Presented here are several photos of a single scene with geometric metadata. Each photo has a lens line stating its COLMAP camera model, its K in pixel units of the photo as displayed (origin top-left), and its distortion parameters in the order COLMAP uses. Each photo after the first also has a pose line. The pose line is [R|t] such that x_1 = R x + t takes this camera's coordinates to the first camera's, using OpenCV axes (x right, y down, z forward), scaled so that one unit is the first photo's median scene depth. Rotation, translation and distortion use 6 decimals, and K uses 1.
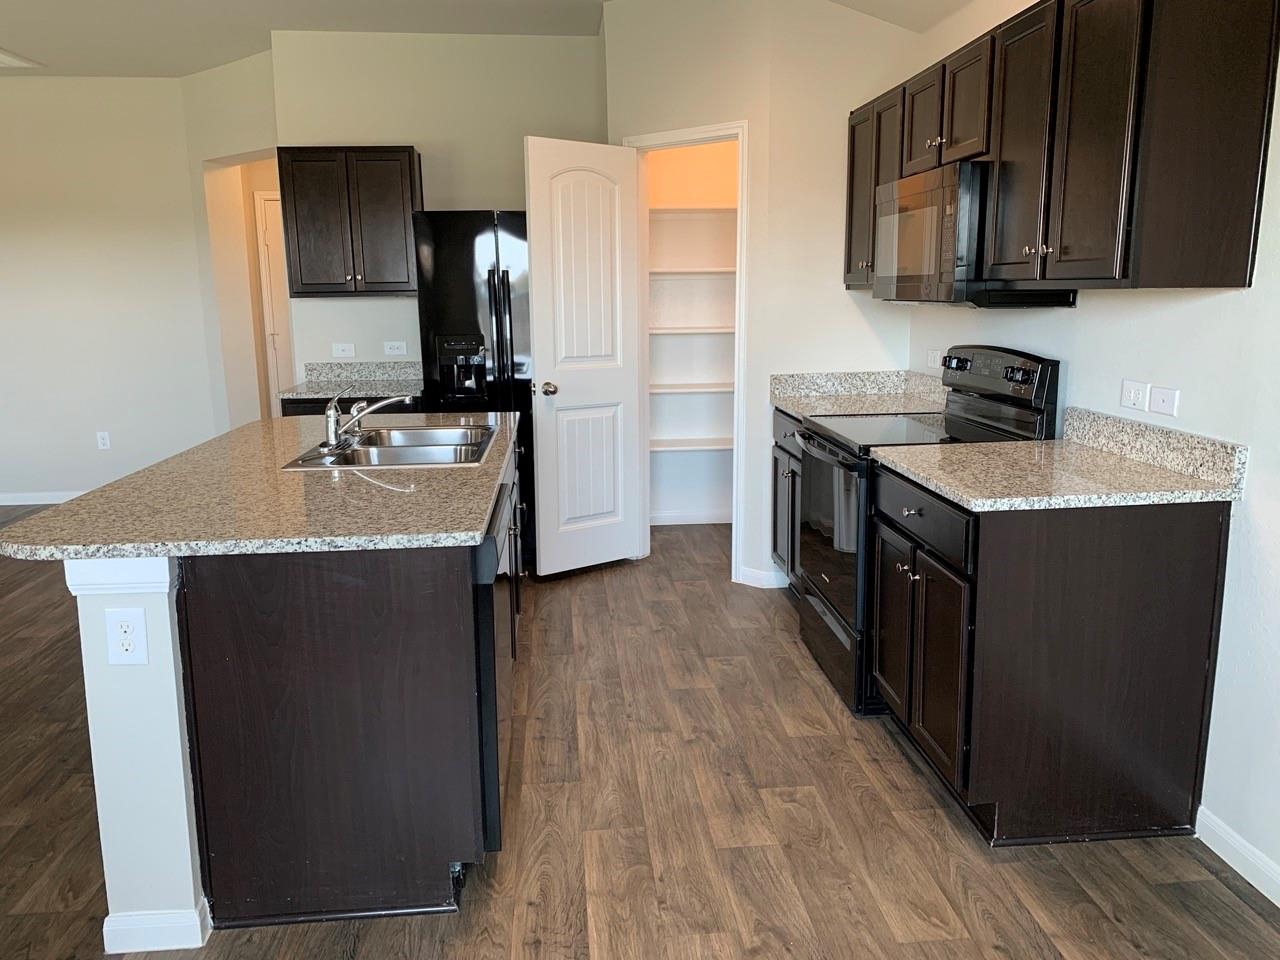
lens RADIAL K [[1014.2, 0, 641.4], [0, 1014.2, 446.4], [0, 0, 1]] dist [0.083373, -0.001709]
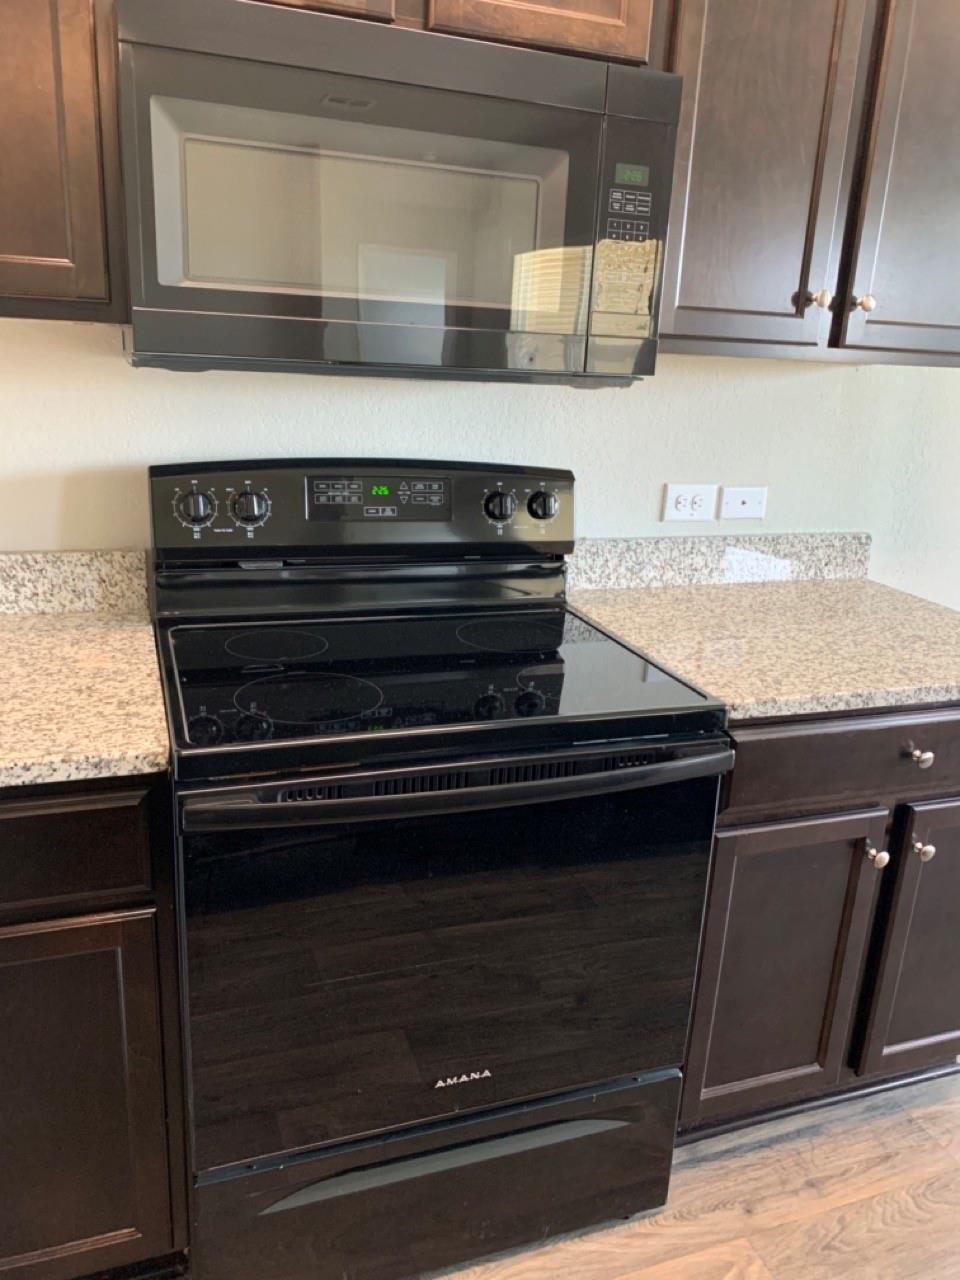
lens RADIAL K [[987.7, 0, 480.4], [0, 987.7, 635.3], [0, 0, 1]] dist [0.054247, -0.071522]
pose [[-0.266870, -0.276190, 0.923309, -0.170672], [0.104892, 0.944040, 0.312709, -0.199232], [-0.958007, 0.180301, -0.222966, 1.323419]]
